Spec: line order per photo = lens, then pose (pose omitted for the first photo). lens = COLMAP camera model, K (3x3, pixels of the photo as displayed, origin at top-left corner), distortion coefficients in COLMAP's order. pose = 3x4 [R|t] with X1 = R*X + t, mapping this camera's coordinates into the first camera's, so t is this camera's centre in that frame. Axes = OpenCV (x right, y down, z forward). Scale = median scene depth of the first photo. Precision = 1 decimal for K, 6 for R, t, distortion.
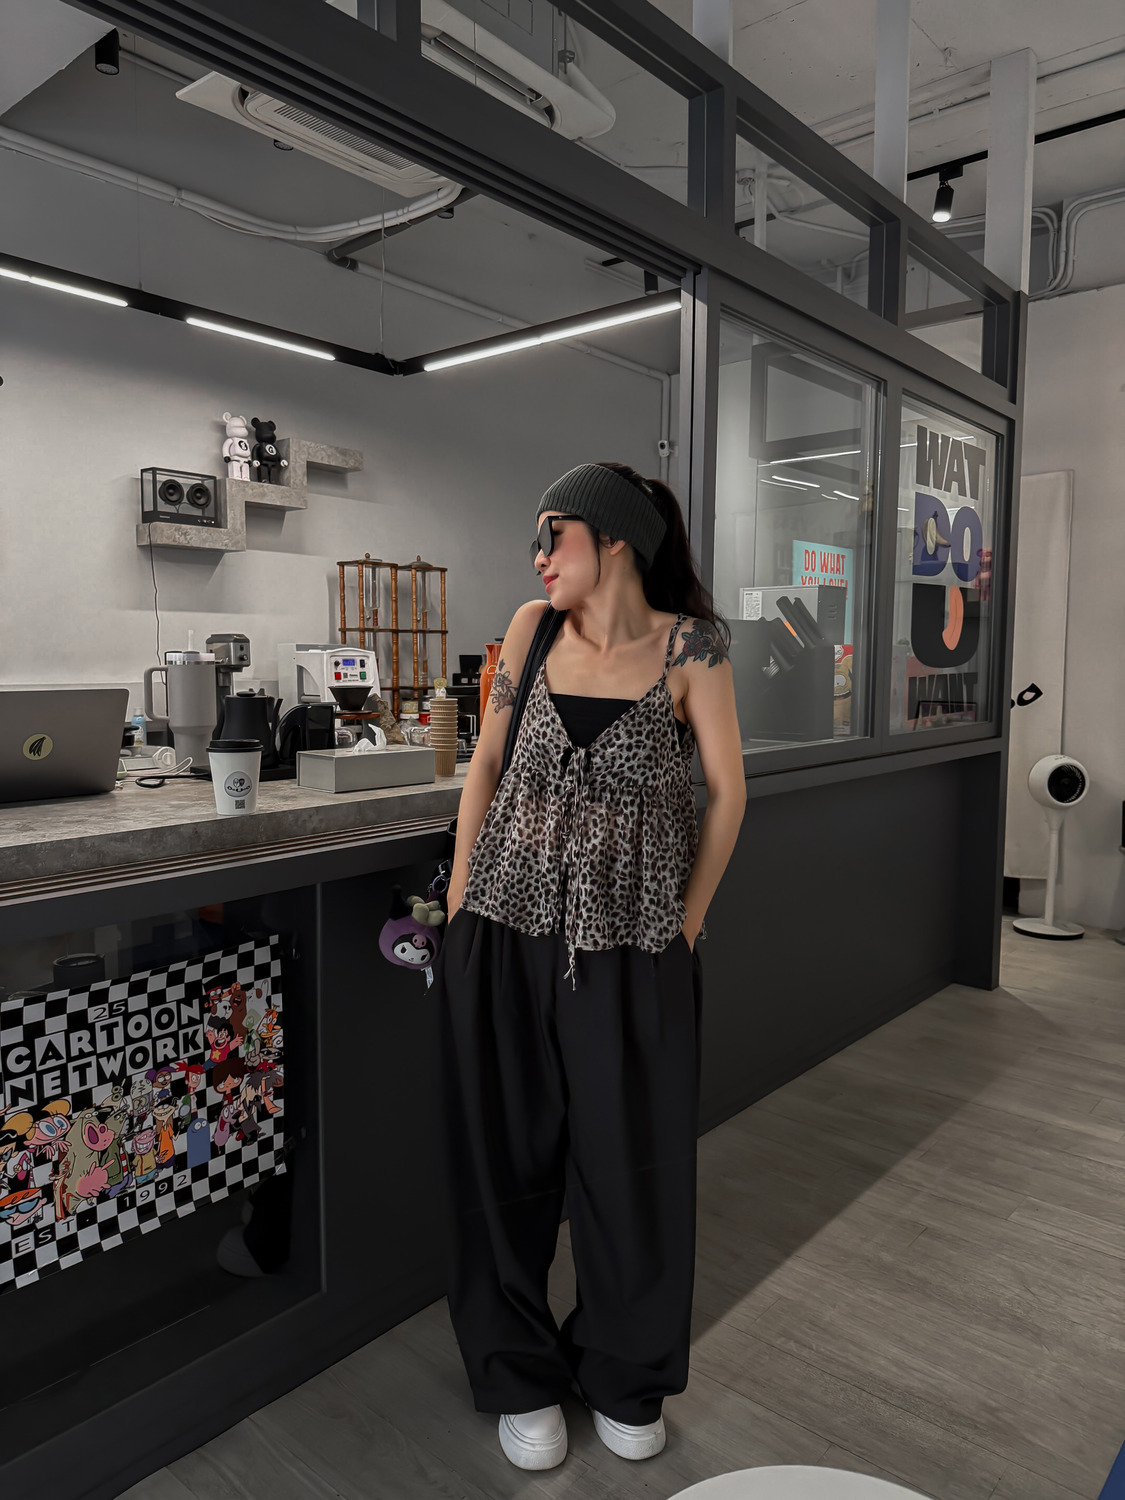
lens RADIAL K [[1044.5, 0, 572.1], [0, 1044.5, 755.6], [0, 0, 1]] dist [0.015698, -0.032336]
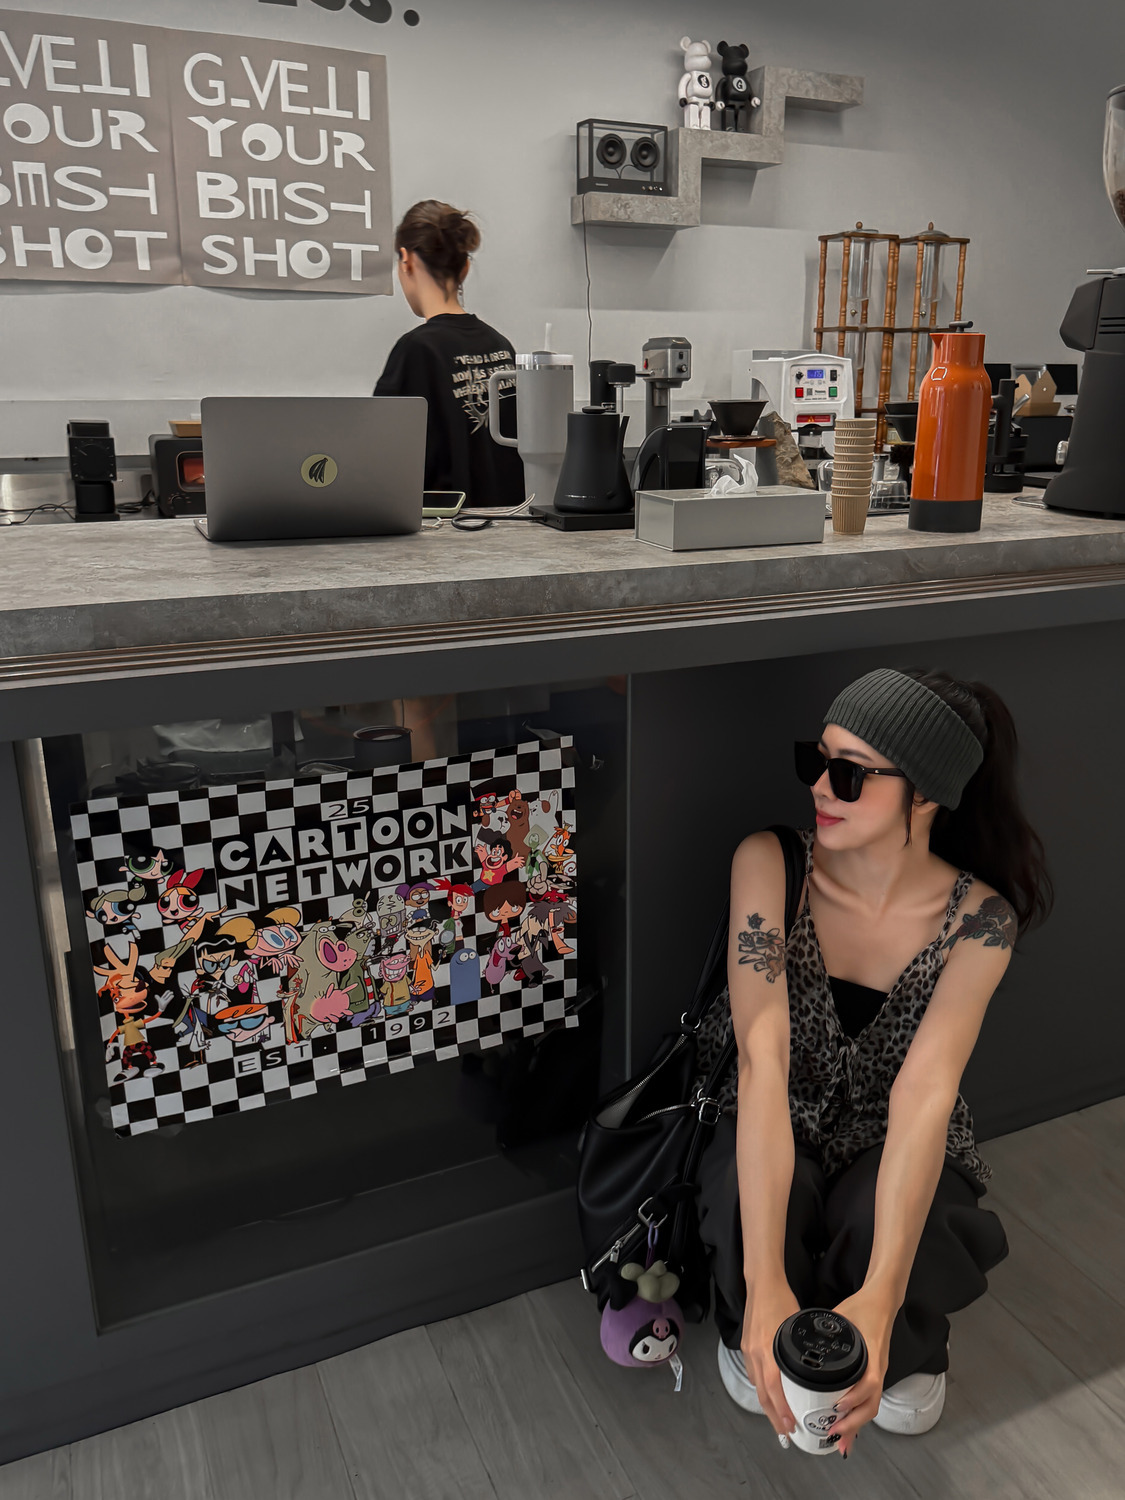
lens RADIAL K [[1210.8, 0, 634.4], [0, 1210.8, 727.2], [0, 0, 1]] dist [0.037941, -0.044005]
pose [[0.914321, 0.110805, -0.389538, 0.077583], [-0.036132, 0.980327, 0.194047, -0.004114], [0.403376, -0.163346, 0.900336, 0.176926]]
